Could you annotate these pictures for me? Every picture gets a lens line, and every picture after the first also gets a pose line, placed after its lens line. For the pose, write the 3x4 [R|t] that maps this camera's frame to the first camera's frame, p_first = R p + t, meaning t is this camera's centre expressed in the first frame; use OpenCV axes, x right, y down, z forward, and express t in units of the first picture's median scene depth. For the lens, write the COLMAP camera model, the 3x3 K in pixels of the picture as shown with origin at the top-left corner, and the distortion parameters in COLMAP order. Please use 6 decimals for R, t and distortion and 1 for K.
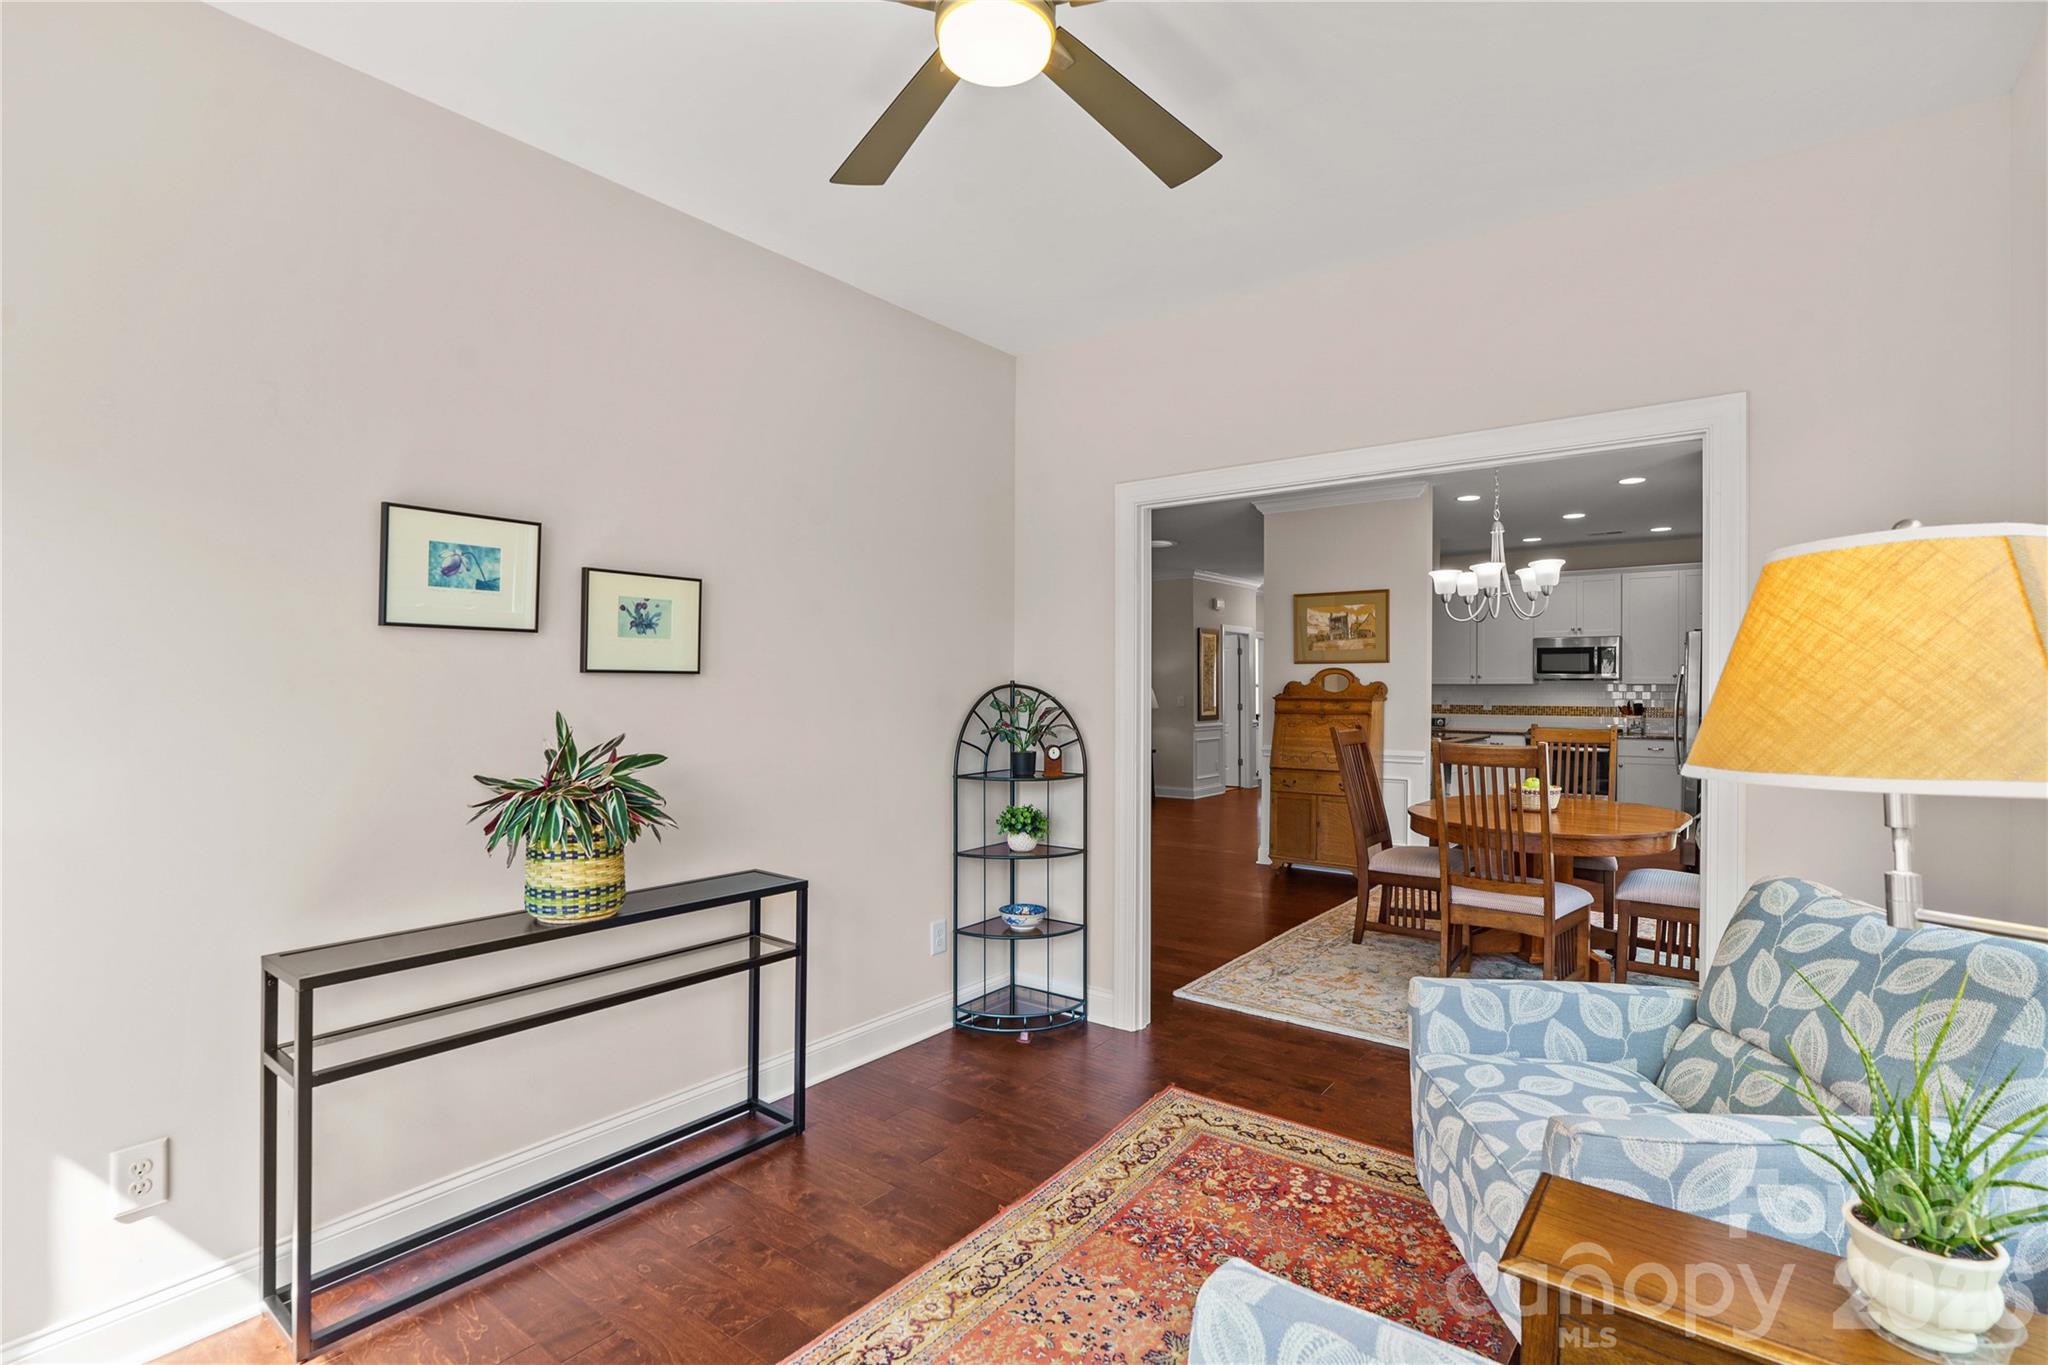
lens RADIAL K [[961.5, 0, 1065.6], [0, 961.5, 702.4], [0, 0, 1]] dist [-0.002824, 0.000242]
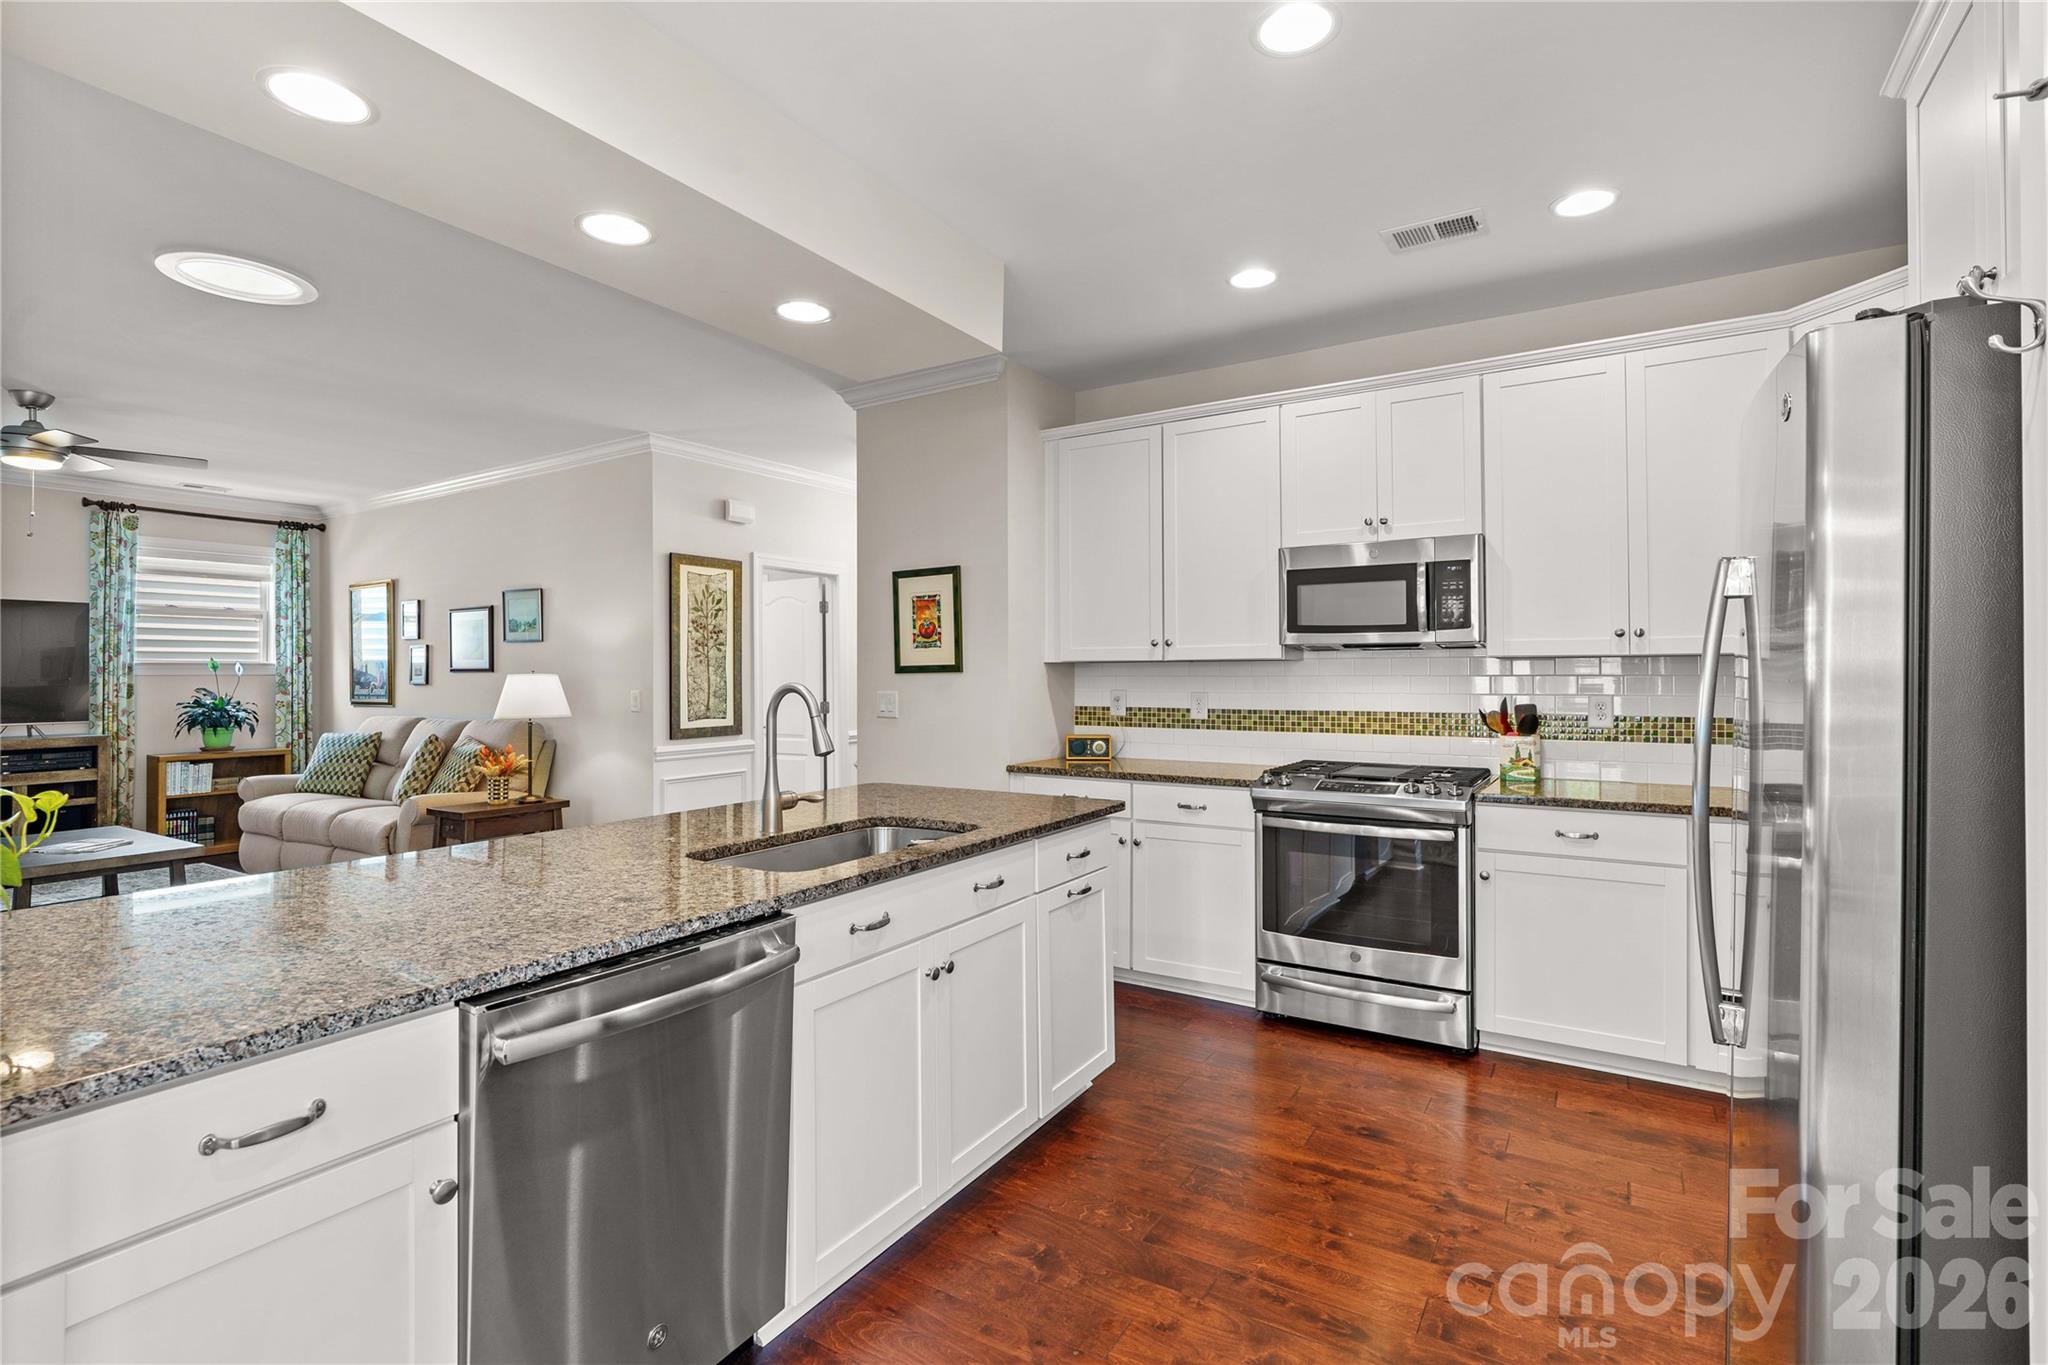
lens RADIAL K [[961.5, 0, 1034.2], [0, 961.5, 677.0], [0, 0, 1]] dist [-0.002824, 0.000242]
pose [[0.997302, -0.005637, 0.073194, 0.470489], [0.006440, 0.999922, -0.010741, -0.010383], [-0.073127, 0.011183, 0.997260, 0.799996]]
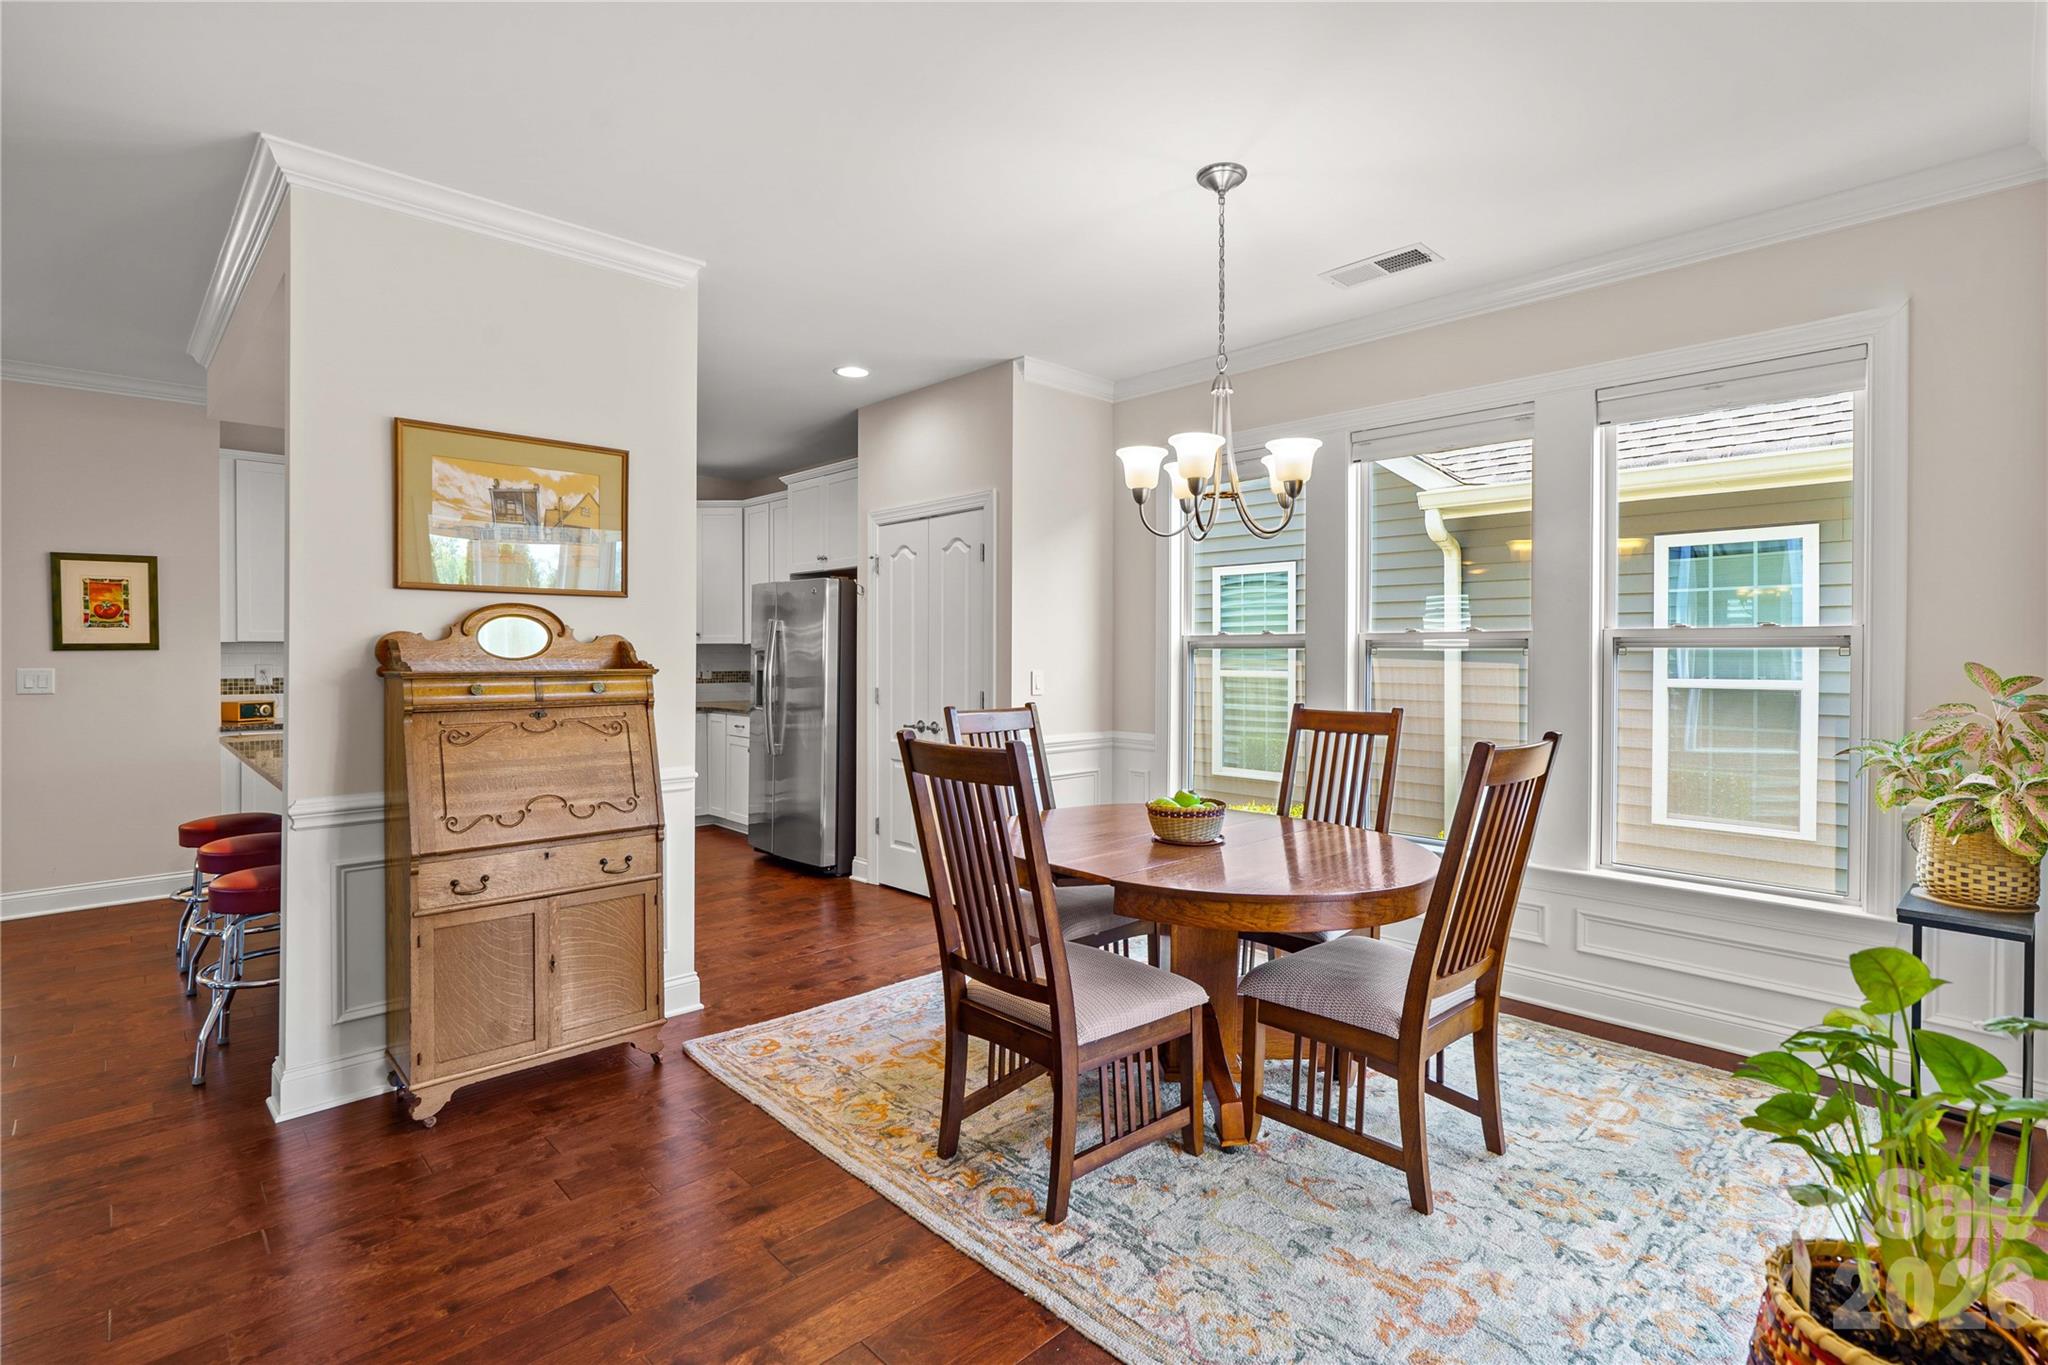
lens RADIAL K [[961.5, 0, 1026.2], [0, 961.5, 665.7], [0, 0, 1]] dist [-0.002824, 0.000242]
pose [[0.174642, -0.016814, 0.984488, -0.114641], [0.014318, 0.999792, 0.014536, -0.010006], [-0.984528, 0.011557, 0.174847, 0.669680]]
